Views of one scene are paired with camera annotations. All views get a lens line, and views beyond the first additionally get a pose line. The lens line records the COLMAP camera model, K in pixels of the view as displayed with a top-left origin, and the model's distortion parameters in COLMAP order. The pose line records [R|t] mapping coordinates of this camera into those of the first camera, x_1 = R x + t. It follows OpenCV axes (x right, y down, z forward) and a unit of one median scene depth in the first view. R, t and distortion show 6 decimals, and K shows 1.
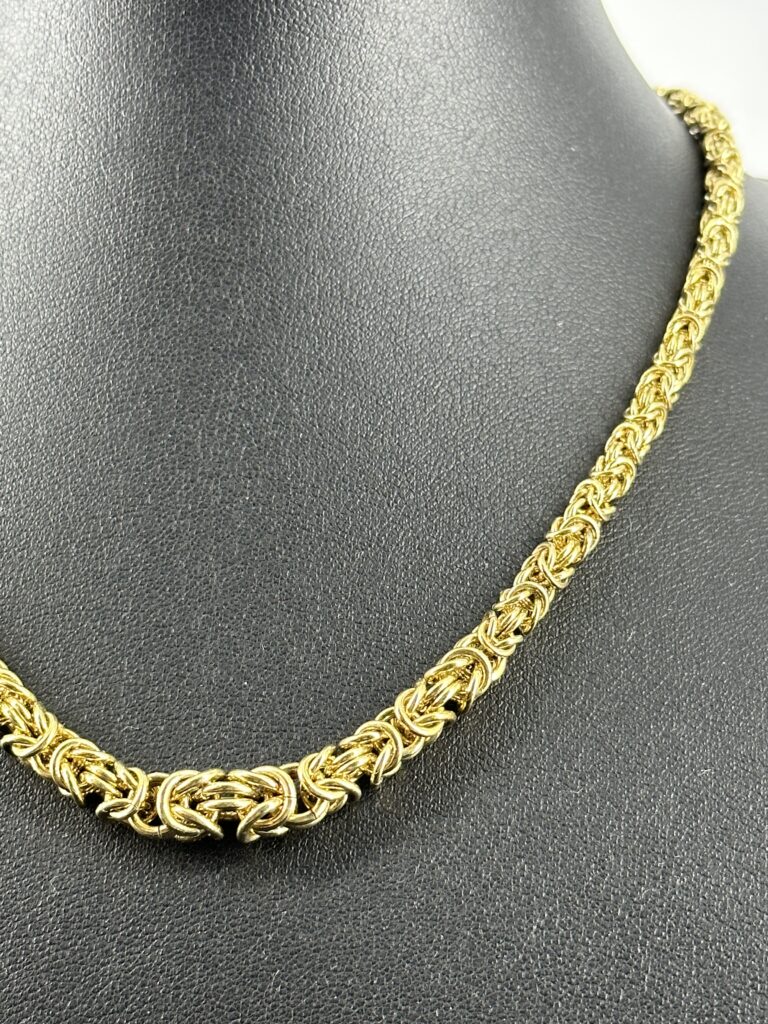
lens RADIAL K [[2408.8, 0, 400.3], [0, 2408.8, 517.0], [0, 0, 1]] dist [0.114989, 0.000000]
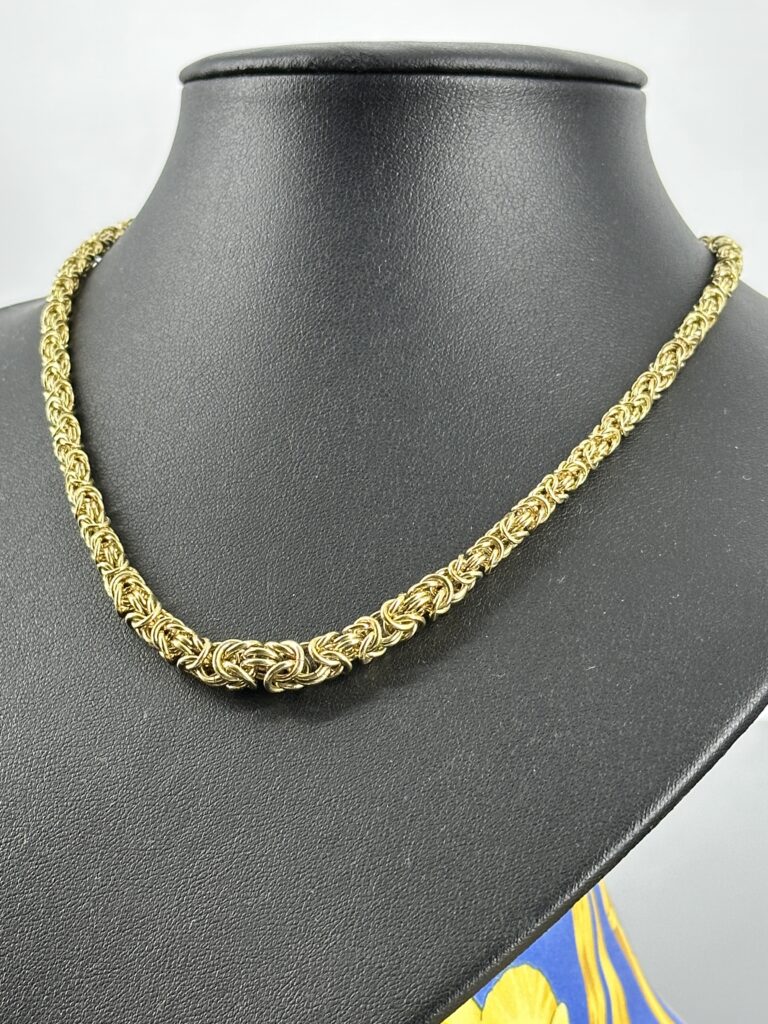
lens RADIAL K [[2408.8, 0, 384.4], [0, 2408.8, 509.7], [0, 0, 1]] dist [0.114989, 0.000000]
pose [[0.970320, 0.049519, -0.236700, 0.320395], [-0.079760, 0.989572, -0.119942, 0.182843], [0.228292, 0.135261, 0.964151, -0.380381]]
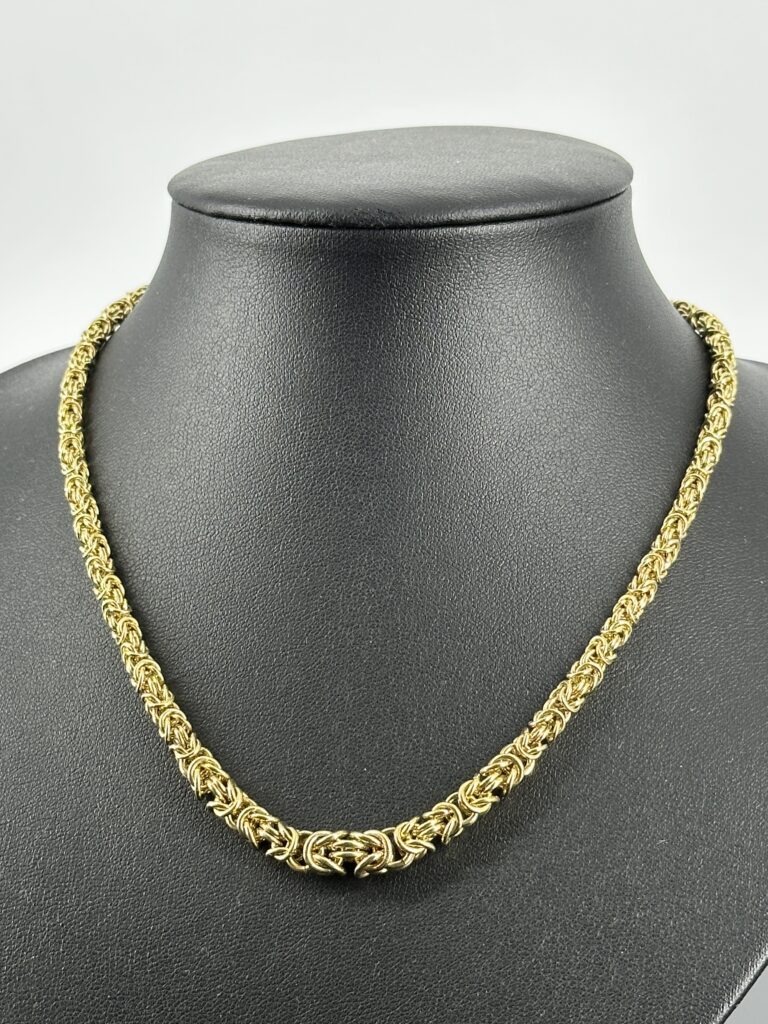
lens RADIAL K [[2408.8, 0, 394.9], [0, 2408.8, 516.0], [0, 0, 1]] dist [0.114989, 0.000000]
pose [[0.993660, 0.019384, -0.110745, 0.117210], [-0.011796, 0.997563, 0.068769, -0.191052], [0.111808, -0.067027, 0.991467, -0.486570]]
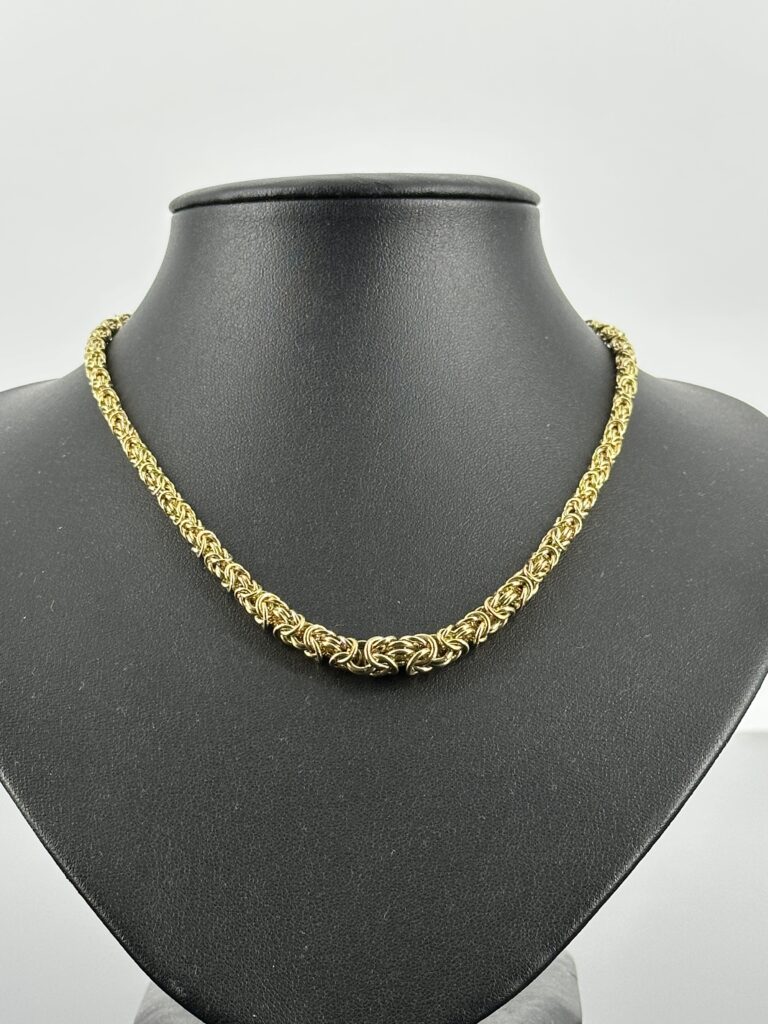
lens RADIAL K [[2408.8, 0, 388.0], [0, 2408.8, 511.5], [0, 0, 1]] dist [0.114989, 0.000000]
pose [[0.995617, -0.014550, 0.092383, -0.236748], [0.030571, 0.984191, -0.174450, 0.315753], [-0.088385, 0.176510, 0.980323, -0.809710]]
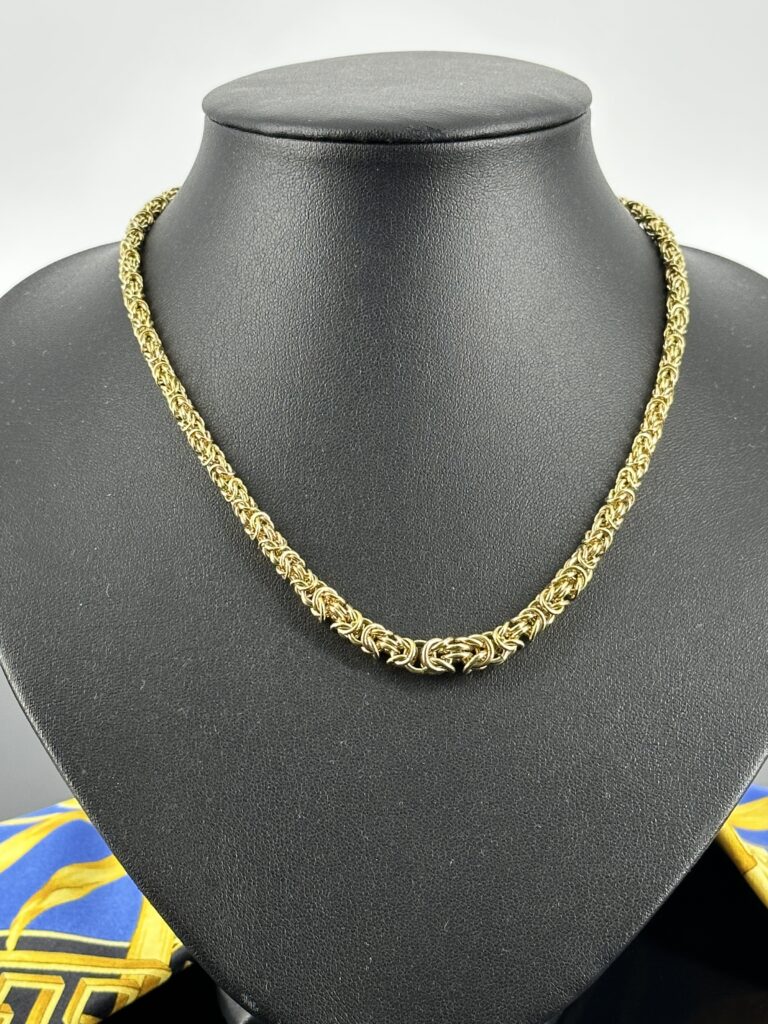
lens RADIAL K [[2408.8, 0, 375.4], [0, 2408.8, 516.6], [0, 0, 1]] dist [0.114989, 0.000000]
pose [[0.993253, -0.041281, 0.108376, -0.315555], [0.028865, 0.993092, 0.113729, -0.194869], [-0.112322, -0.109833, 0.987583, -0.807812]]
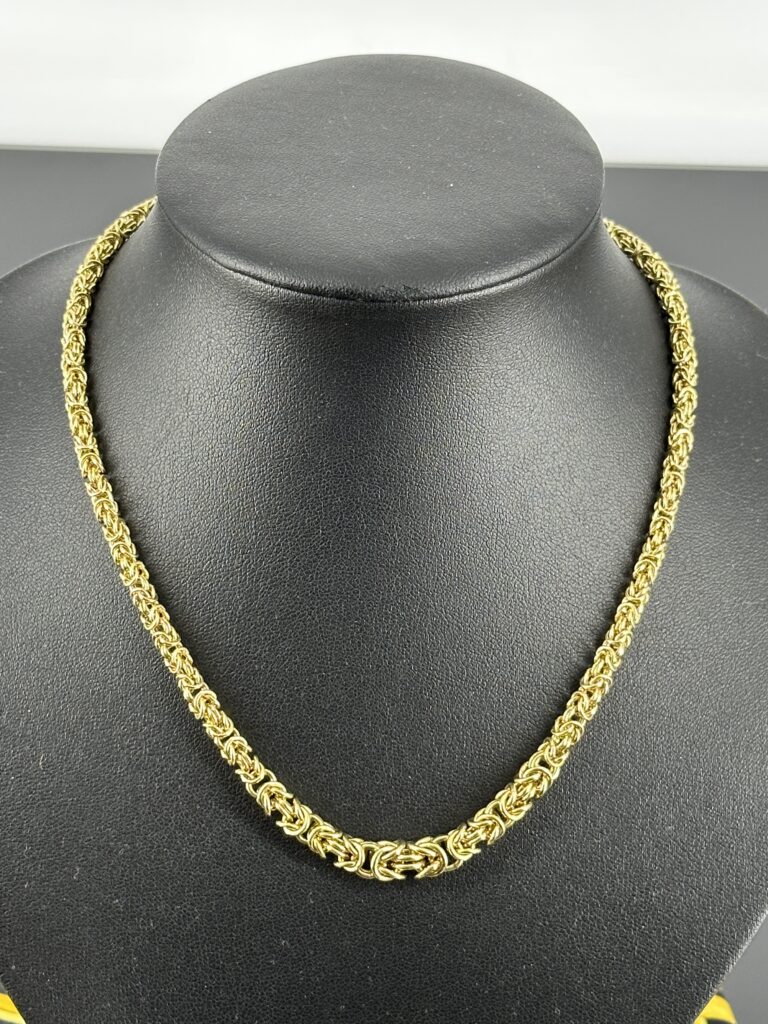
lens RADIAL K [[2408.8, 0, 373.1], [0, 2408.8, 527.6], [0, 0, 1]] dist [0.114989, 0.000000]
pose [[0.996765, -0.029693, 0.074681, -0.210143], [-0.006293, 0.897557, 0.440854, -0.840699], [-0.080121, -0.439898, 0.894467, -0.467455]]
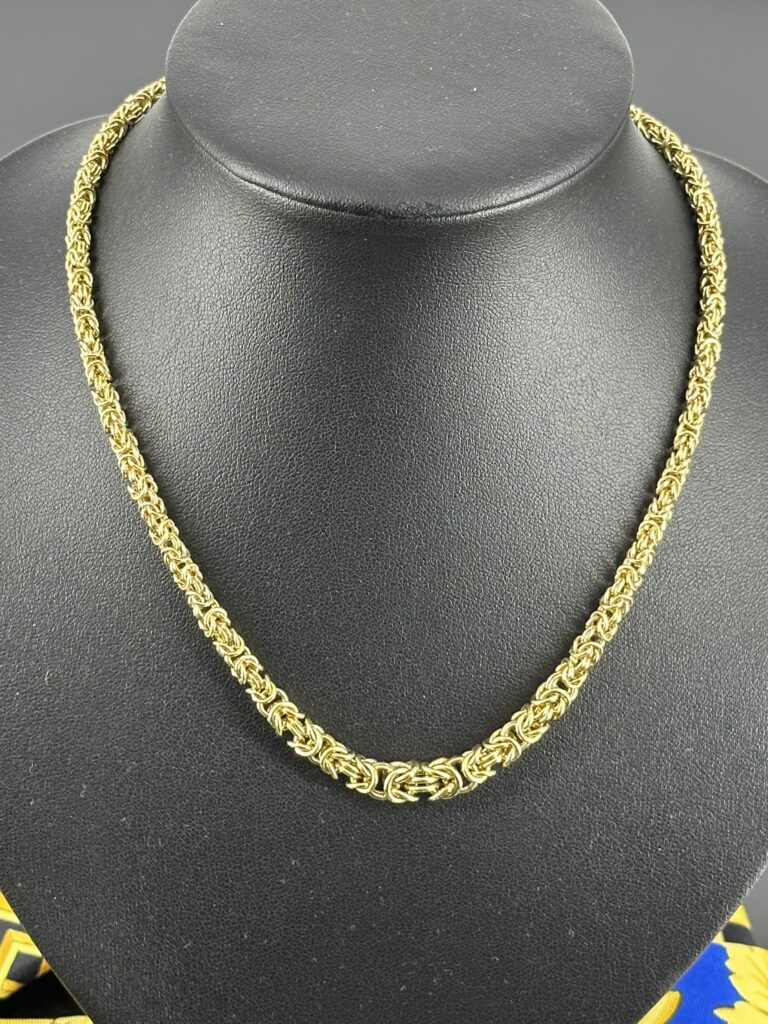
lens RADIAL K [[2673.1, 0, 366.5], [0, 2673.1, 476.5], [0, 0, 1]] dist [0.099605, 0.000000]
pose [[0.996572, -0.026608, 0.078337, -0.242517], [-0.017237, 0.859320, 0.511148, -1.005250], [-0.080917, -0.510746, 0.855915, -0.522807]]
